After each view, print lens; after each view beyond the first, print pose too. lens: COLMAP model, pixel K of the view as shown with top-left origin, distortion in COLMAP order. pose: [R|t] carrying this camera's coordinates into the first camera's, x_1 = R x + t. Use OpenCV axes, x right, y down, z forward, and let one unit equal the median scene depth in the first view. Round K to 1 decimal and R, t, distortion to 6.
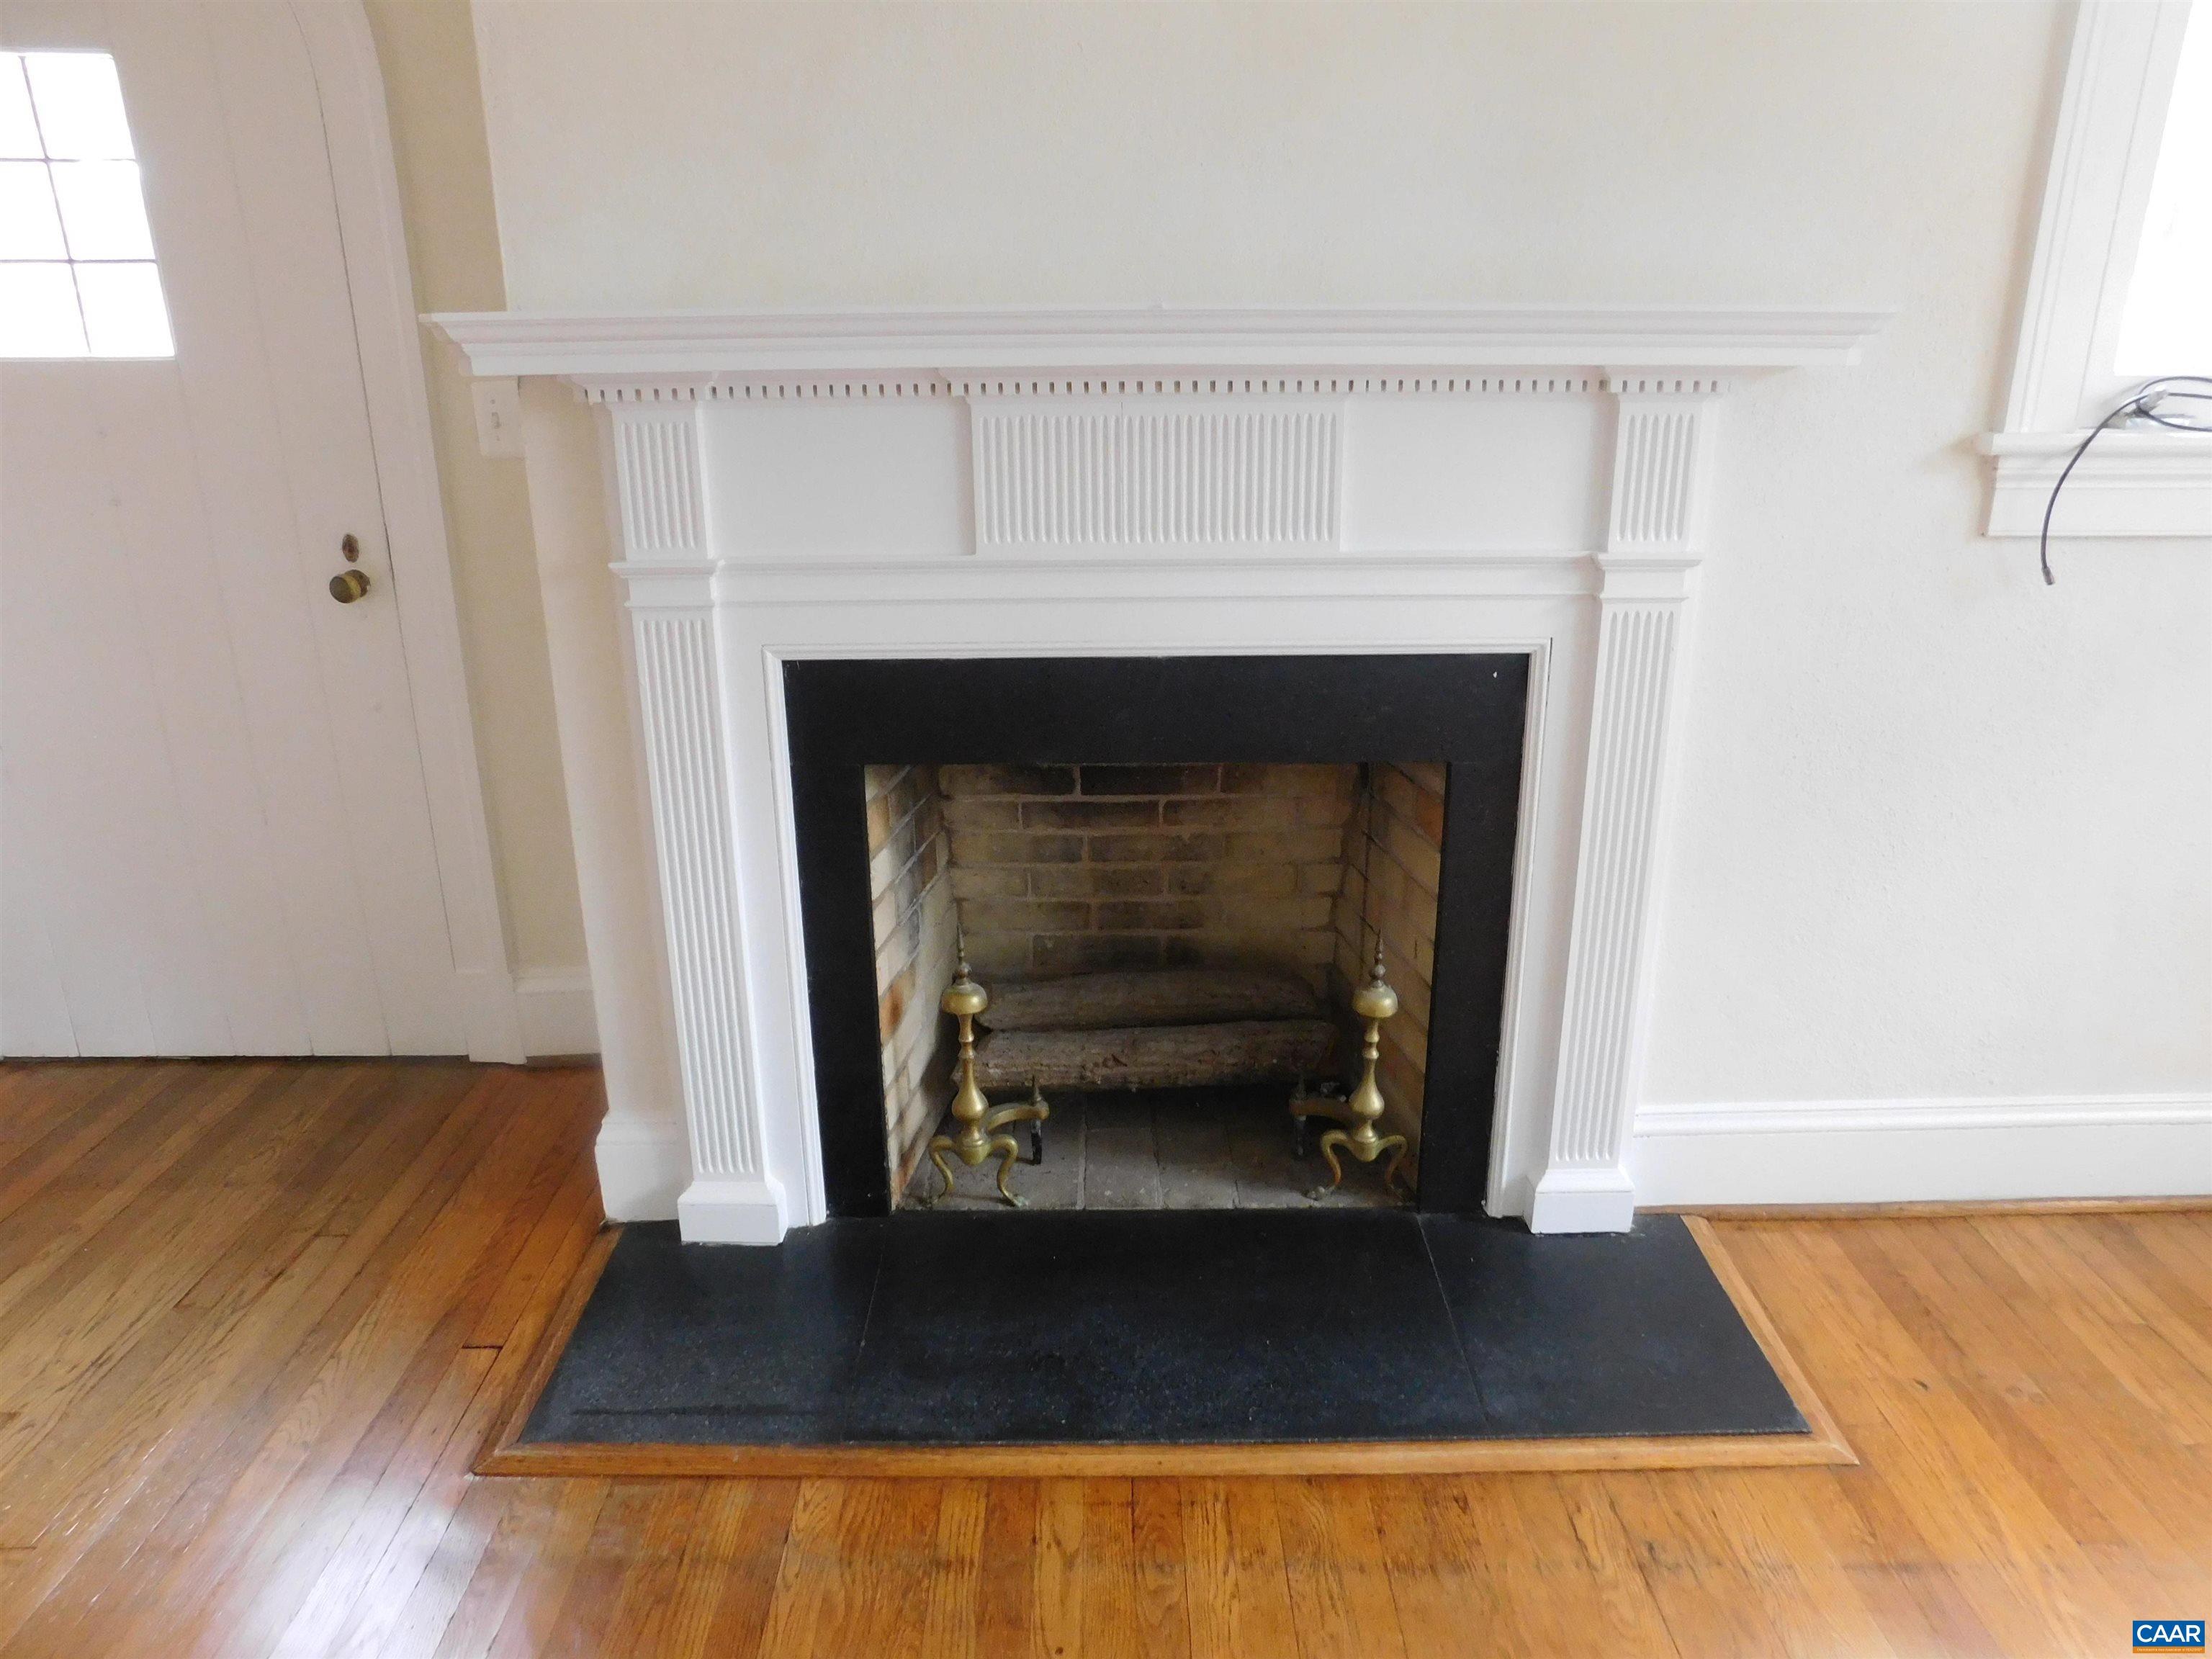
lens RADIAL K [[1462.4, 0, 1100.9], [0, 1462.4, 856.9], [0, 0, 1]] dist [-0.047272, 0.031244]
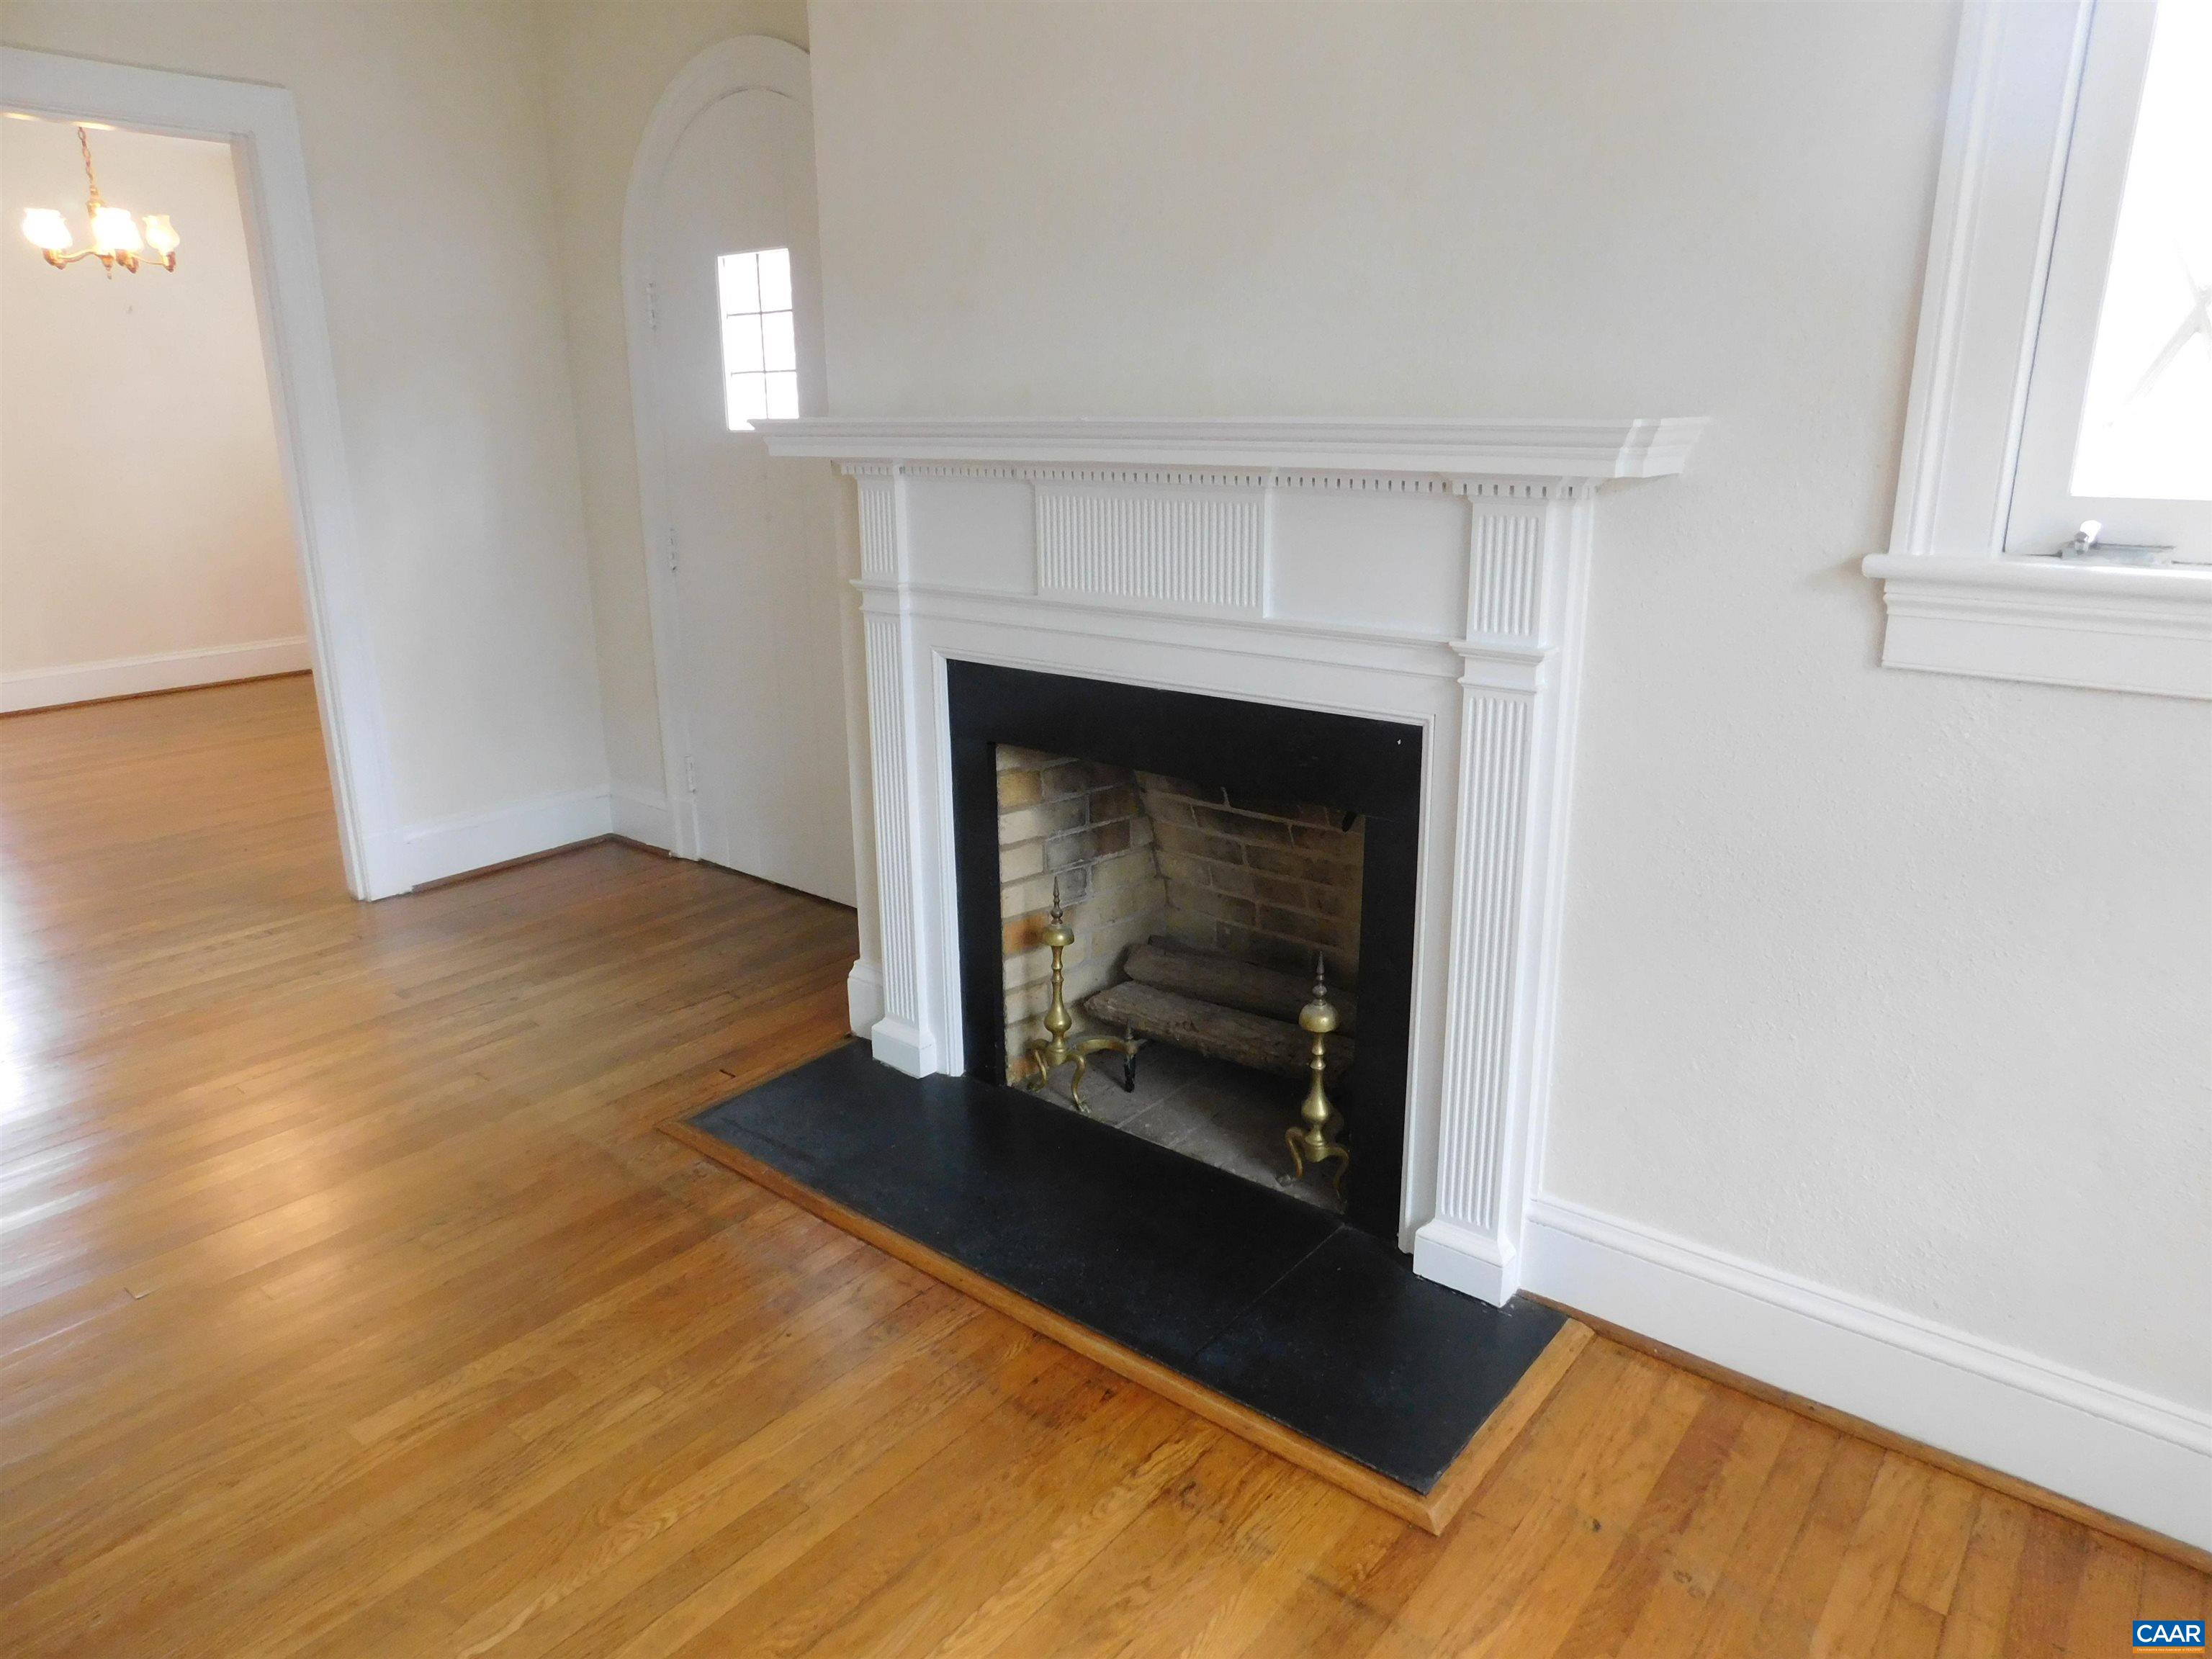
lens RADIAL K [[1462.4, 0, 1093.9], [0, 1462.4, 846.8], [0, 0, 1]] dist [-0.047272, 0.031244]
pose [[0.761574, 0.189483, -0.619759, 0.710122], [-0.210244, 0.976818, 0.040296, -0.038053], [0.613027, 0.099612, 0.783757, -0.004507]]
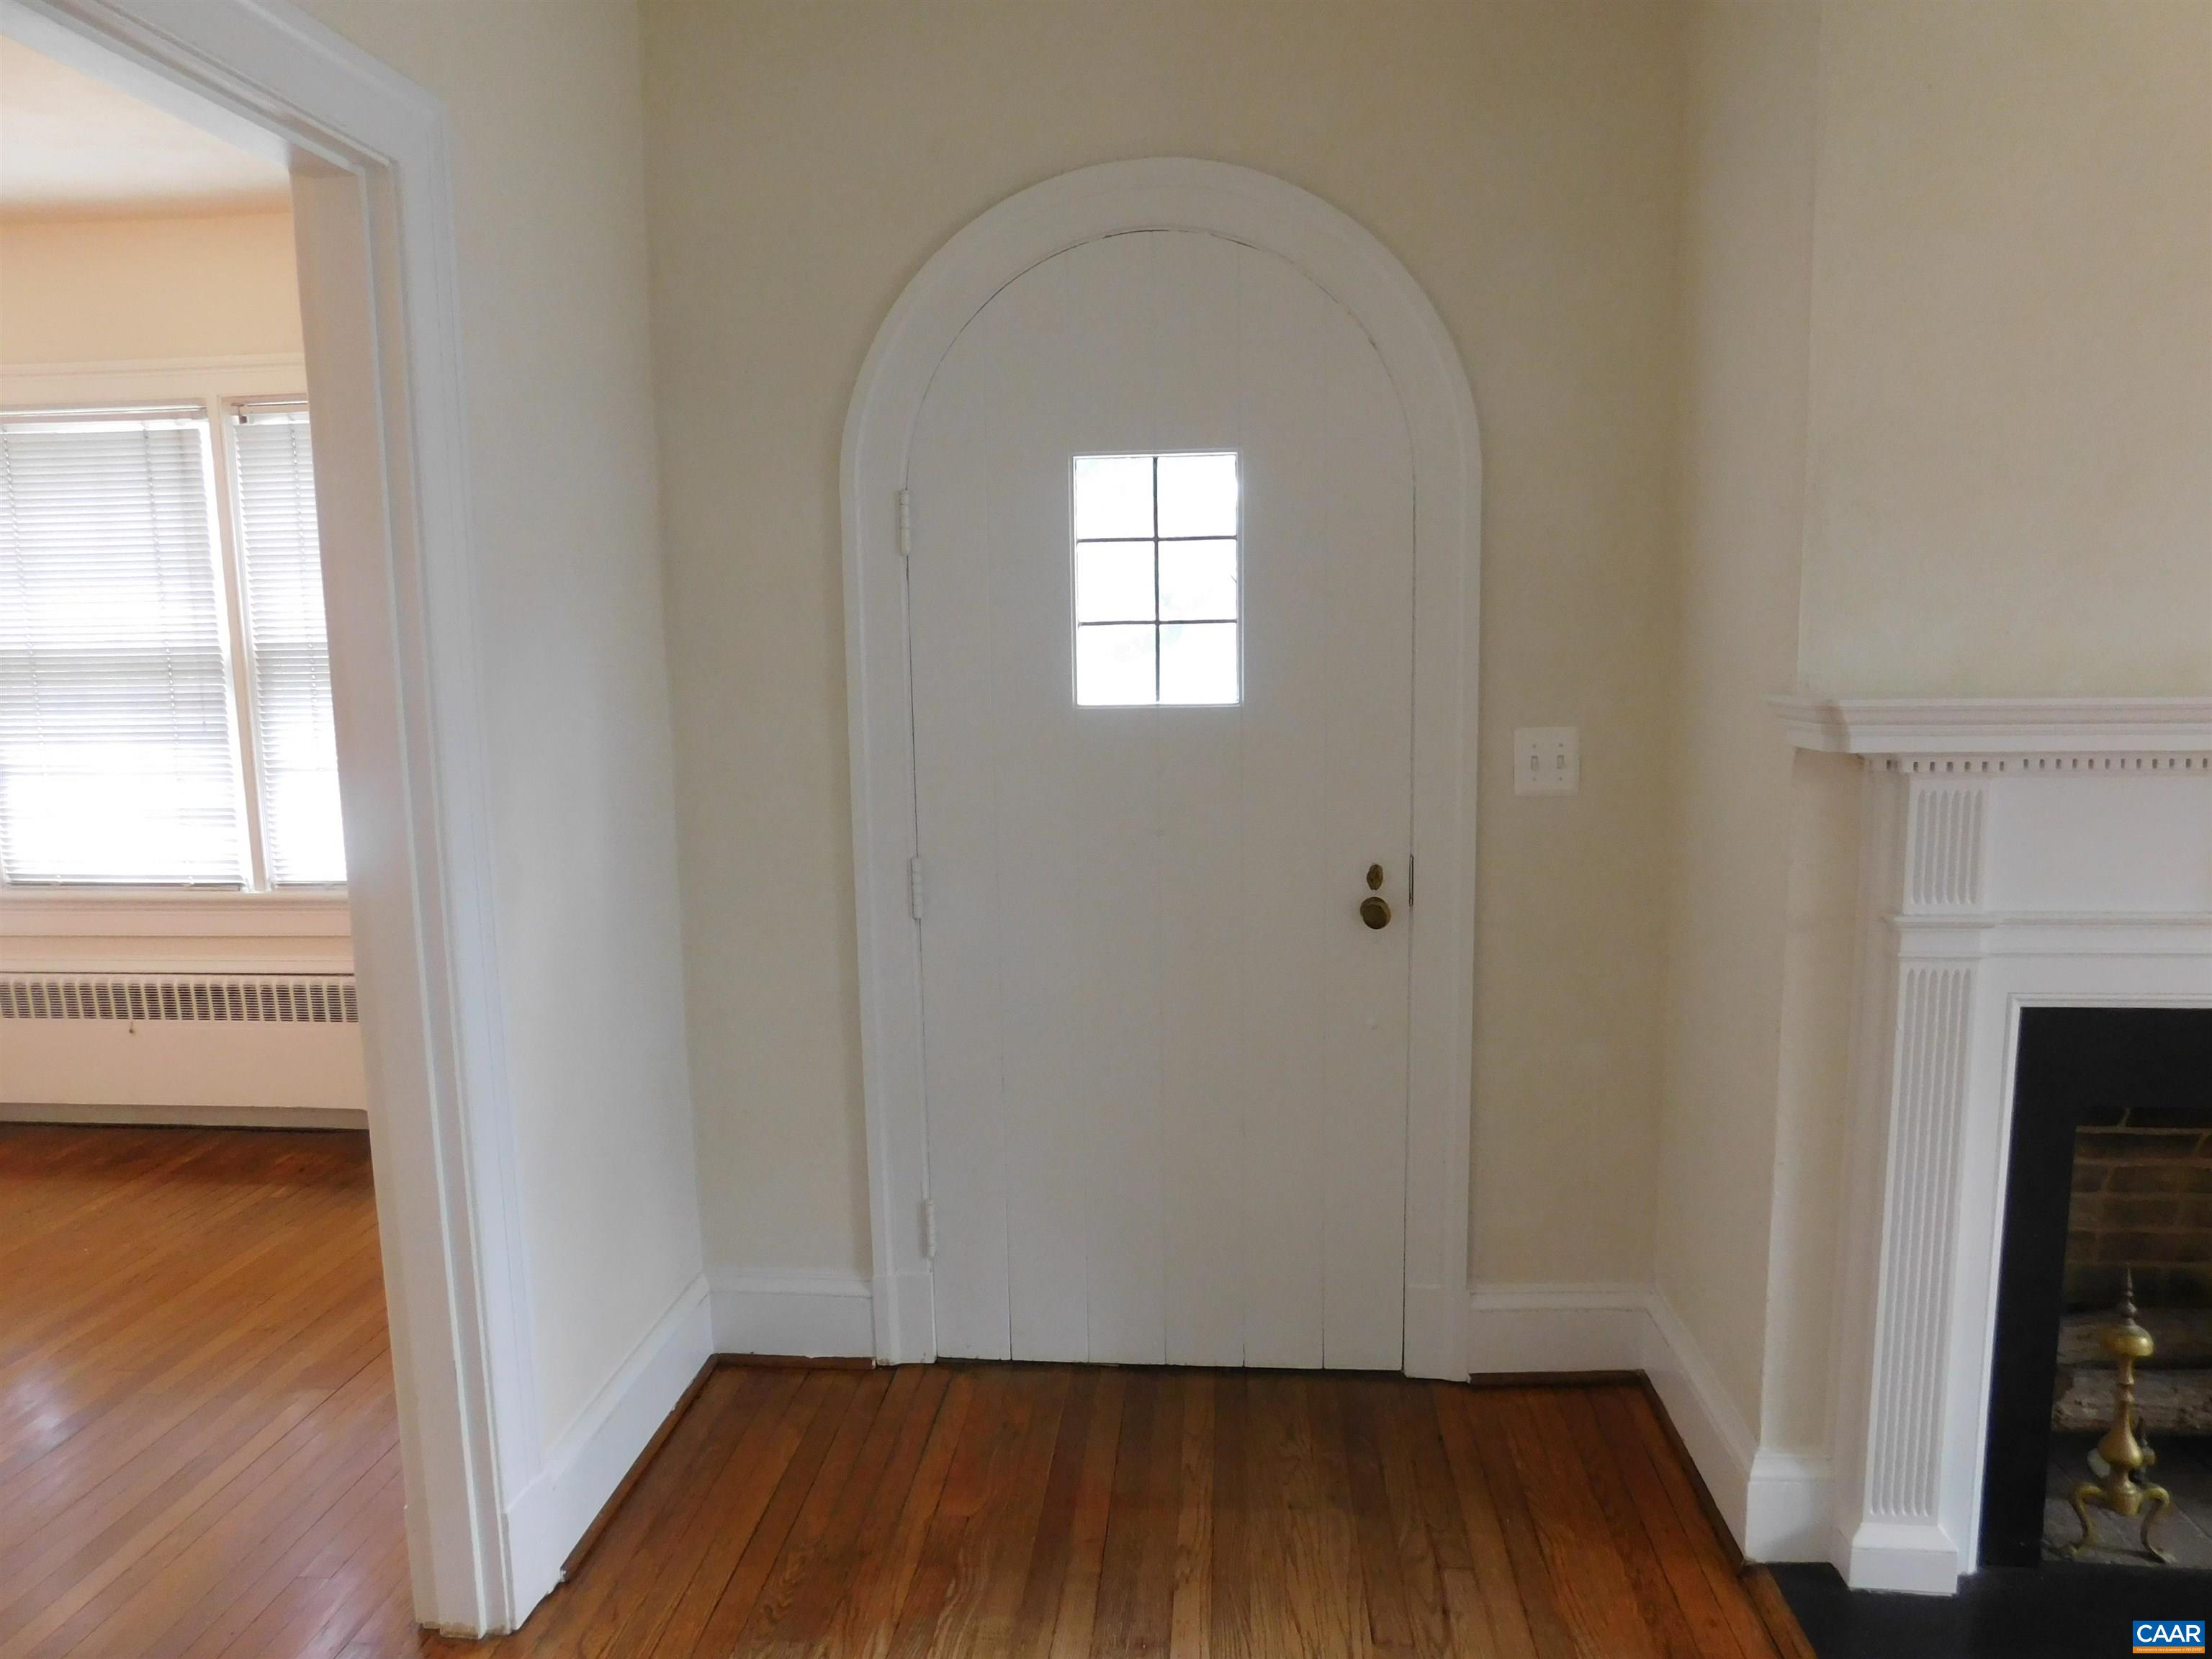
lens RADIAL K [[1462.4, 0, 1111.6], [0, 1462.4, 818.9], [0, 0, 1]] dist [-0.047272, 0.031244]
pose [[0.996053, 0.008819, -0.088326, -0.689442], [-0.028354, 0.974534, -0.222438, -0.008519], [0.084115, 0.224064, 0.970938, -0.090396]]
